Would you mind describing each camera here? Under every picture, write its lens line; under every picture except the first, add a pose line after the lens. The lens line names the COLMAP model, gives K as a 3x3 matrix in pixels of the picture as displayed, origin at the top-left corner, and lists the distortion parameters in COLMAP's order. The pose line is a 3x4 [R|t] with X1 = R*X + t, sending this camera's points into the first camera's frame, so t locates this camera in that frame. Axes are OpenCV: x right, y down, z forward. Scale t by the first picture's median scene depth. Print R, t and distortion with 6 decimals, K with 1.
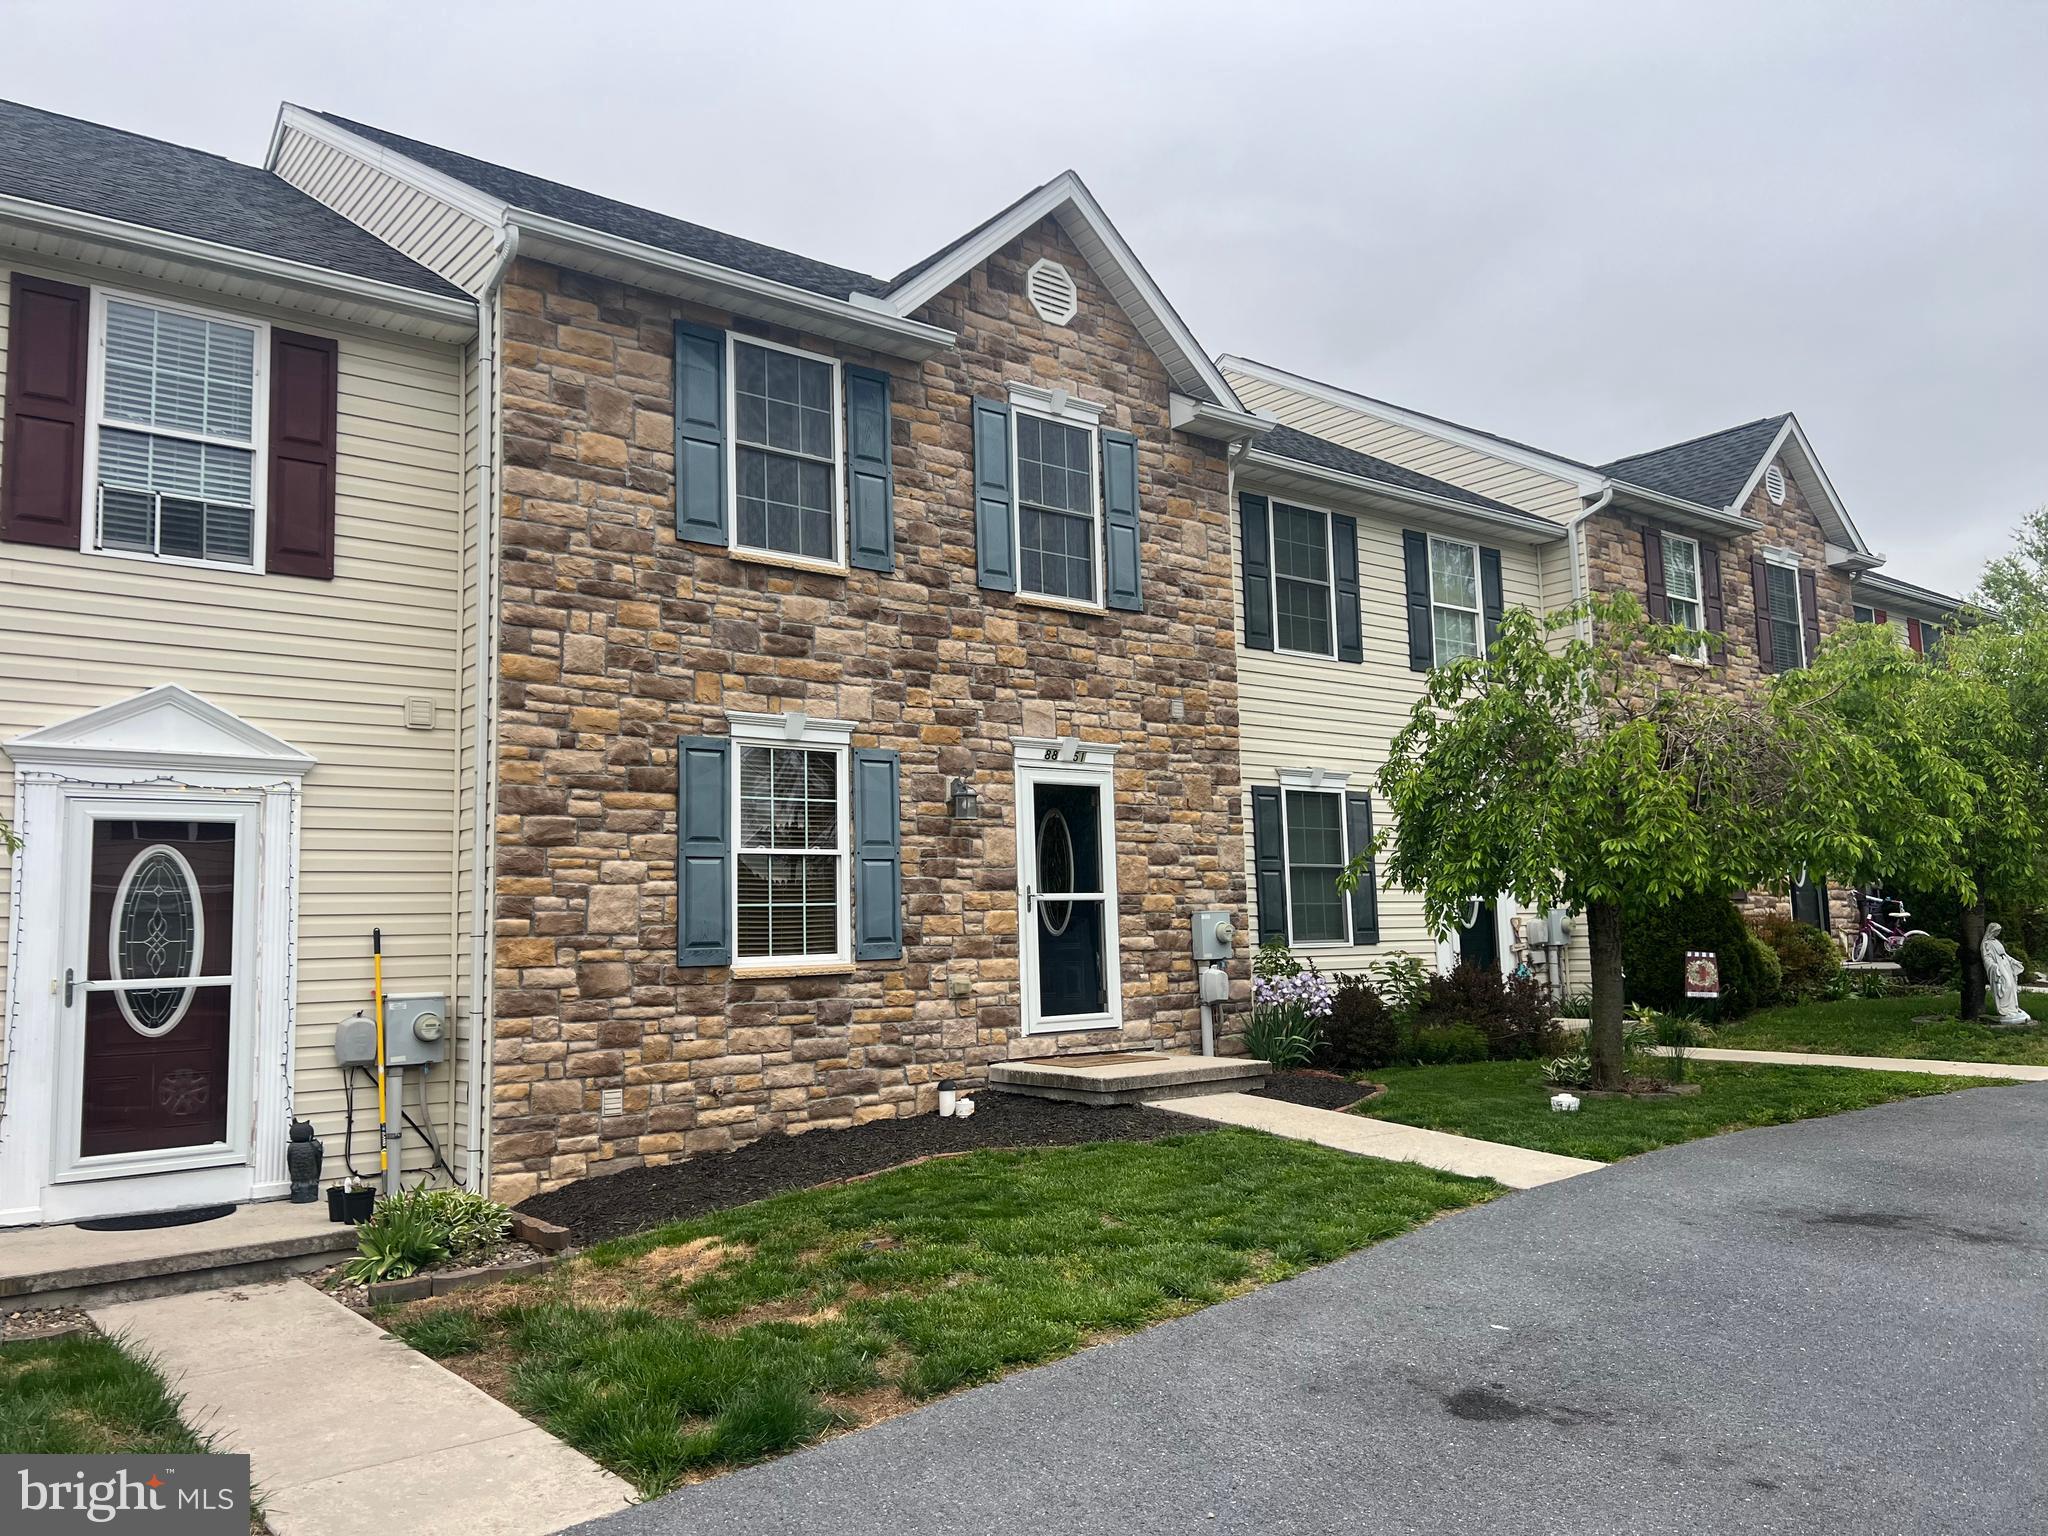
lens RADIAL K [[1530.7, 0, 1009.7], [0, 1530.7, 760.5], [0, 0, 1]] dist [0.064951, -0.074401]
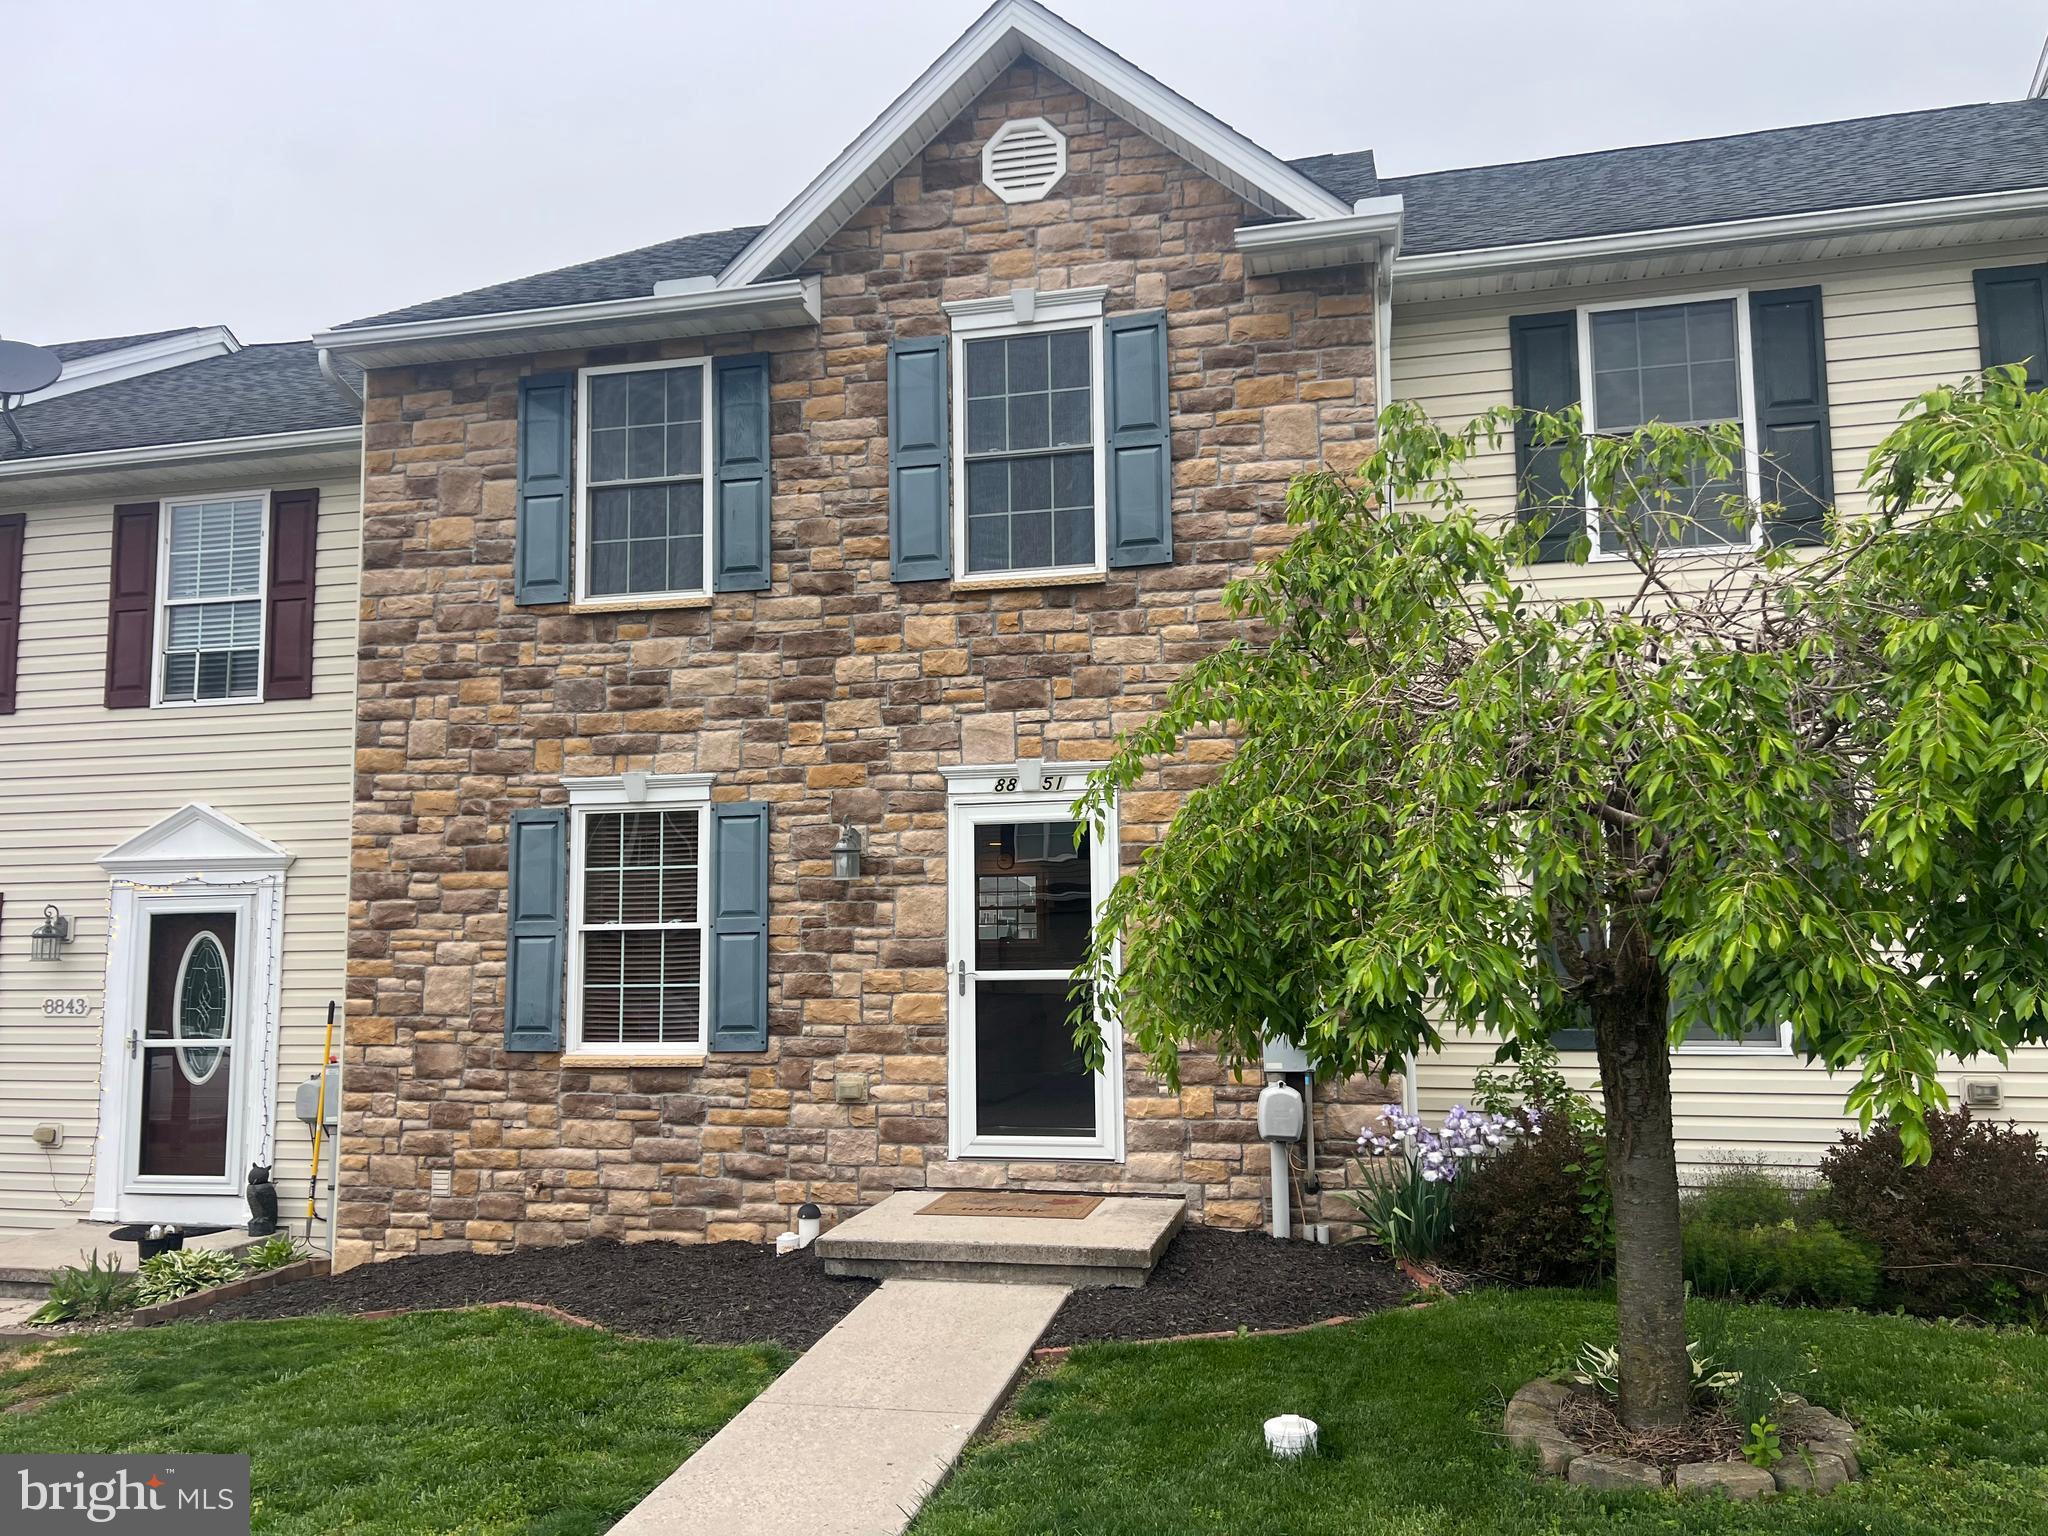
lens RADIAL K [[1530.7, 0, 1032.8], [0, 1530.7, 770.8], [0, 0, 1]] dist [0.064951, -0.074401]
pose [[0.620293, -0.065880, -0.781599, 0.672015], [0.087584, 0.996052, -0.014447, 0.001646], [0.779465, -0.059494, 0.623614, 0.586993]]
